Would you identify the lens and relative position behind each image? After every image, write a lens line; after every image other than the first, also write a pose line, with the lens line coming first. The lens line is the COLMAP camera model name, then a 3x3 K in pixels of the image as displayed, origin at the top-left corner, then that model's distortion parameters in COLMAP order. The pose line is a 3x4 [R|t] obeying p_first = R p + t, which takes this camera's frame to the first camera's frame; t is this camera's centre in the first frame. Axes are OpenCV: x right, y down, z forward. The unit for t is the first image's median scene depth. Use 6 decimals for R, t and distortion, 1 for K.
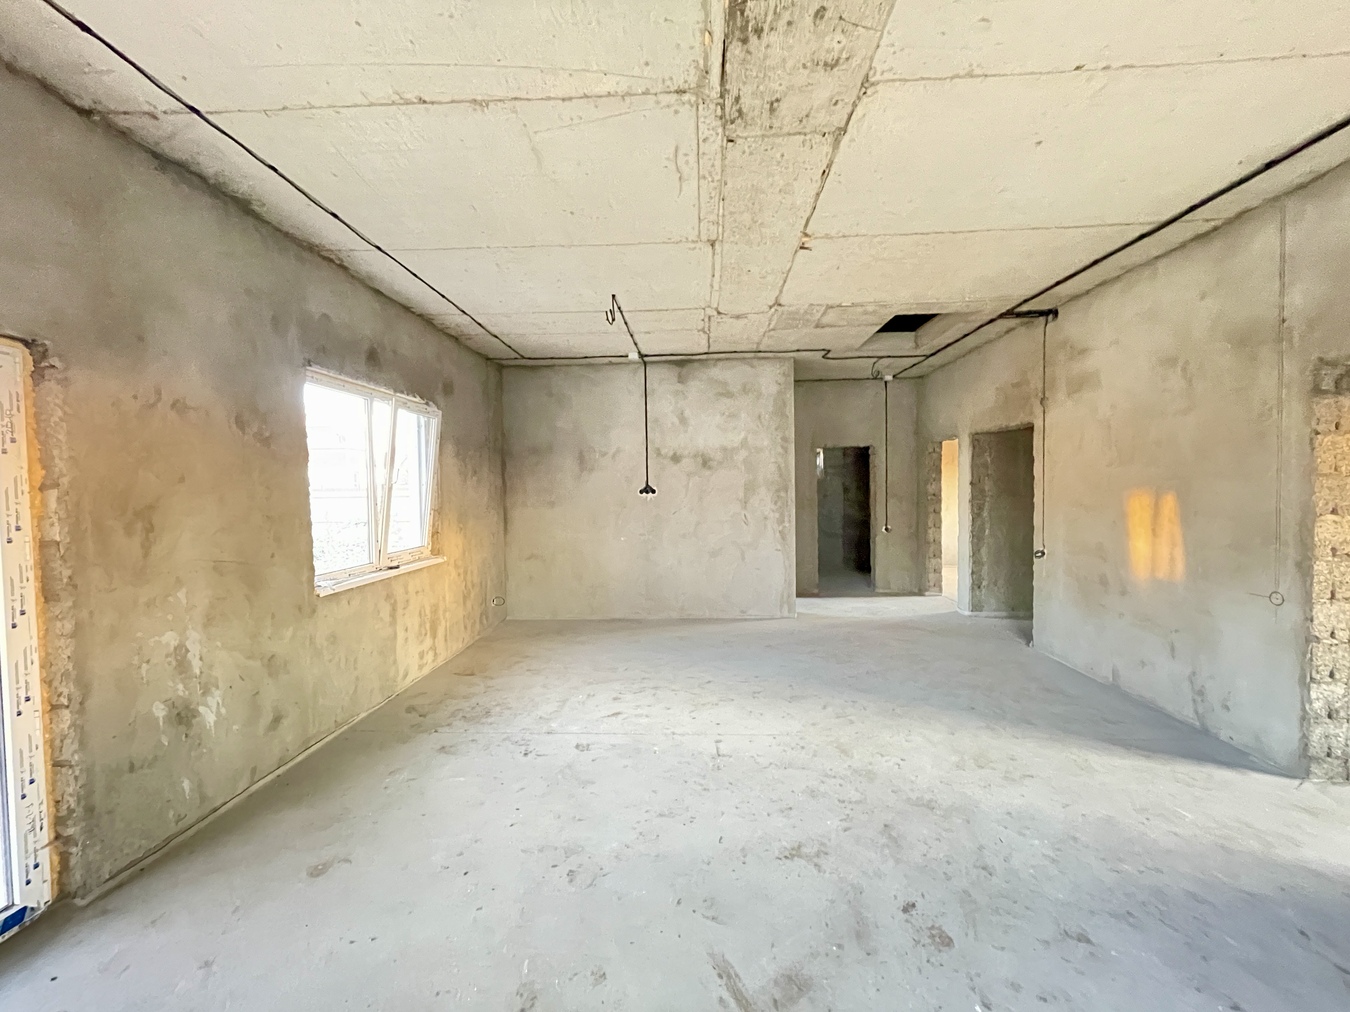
lens RADIAL K [[546.3, 0, 675.0], [0, 546.3, 506.0], [0, 0, 1]] dist [0.000694, 0.000130]
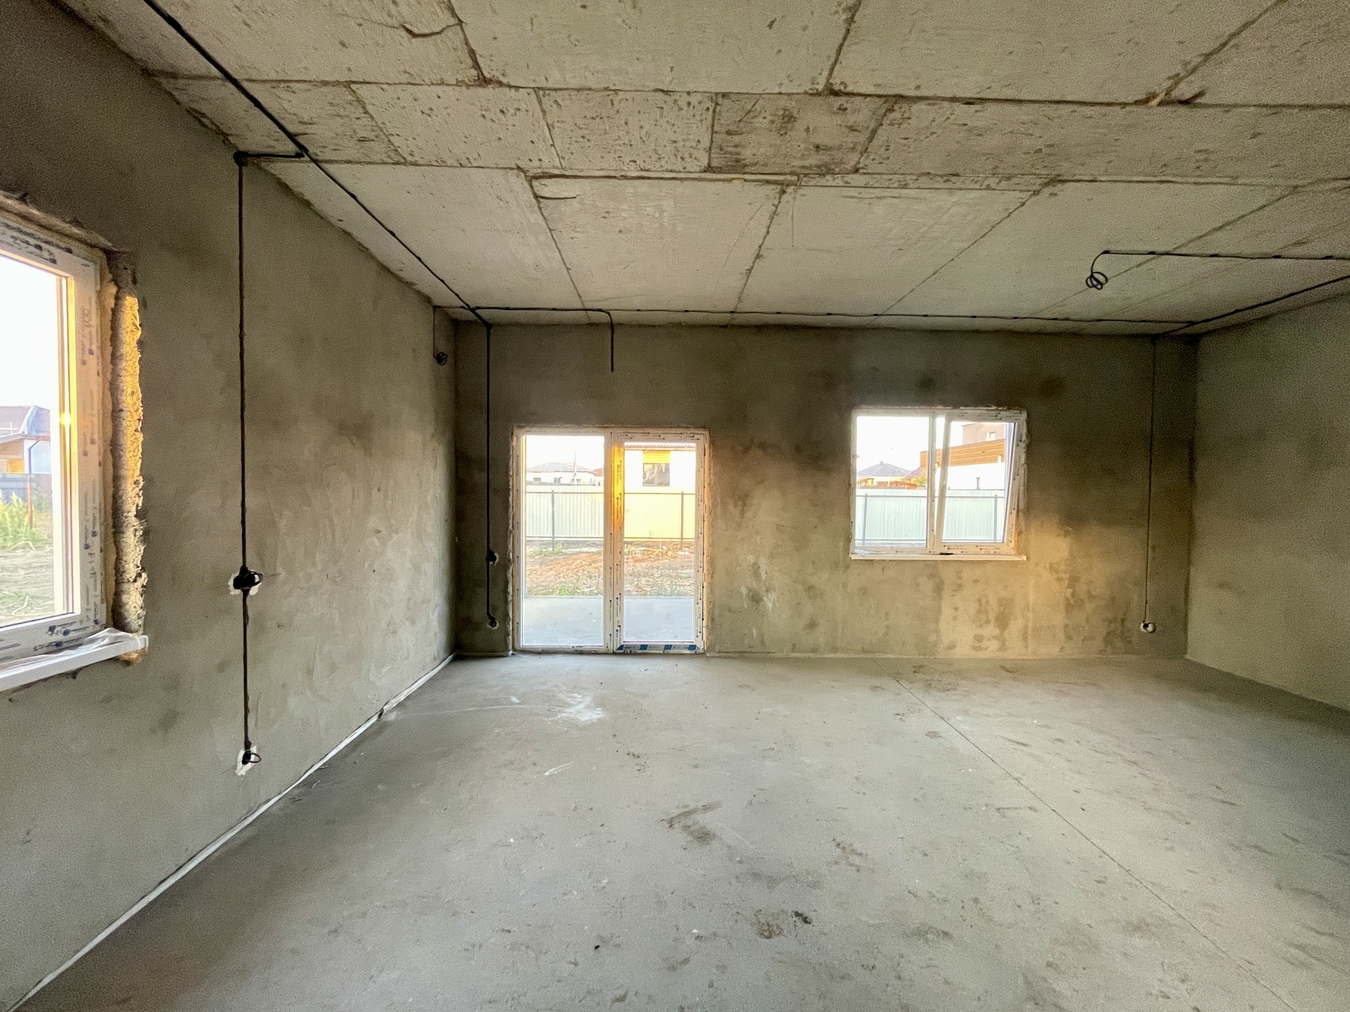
lens RADIAL K [[548.2, 0, 674.4], [0, 548.2, 504.4], [0, 0, 1]] dist [-0.001393, -0.000213]
pose [[0.067702, 0.040238, -0.996894, 0.823195], [-0.043360, 0.998361, 0.037352, -0.019723], [0.996763, 0.040697, 0.069336, 0.406021]]
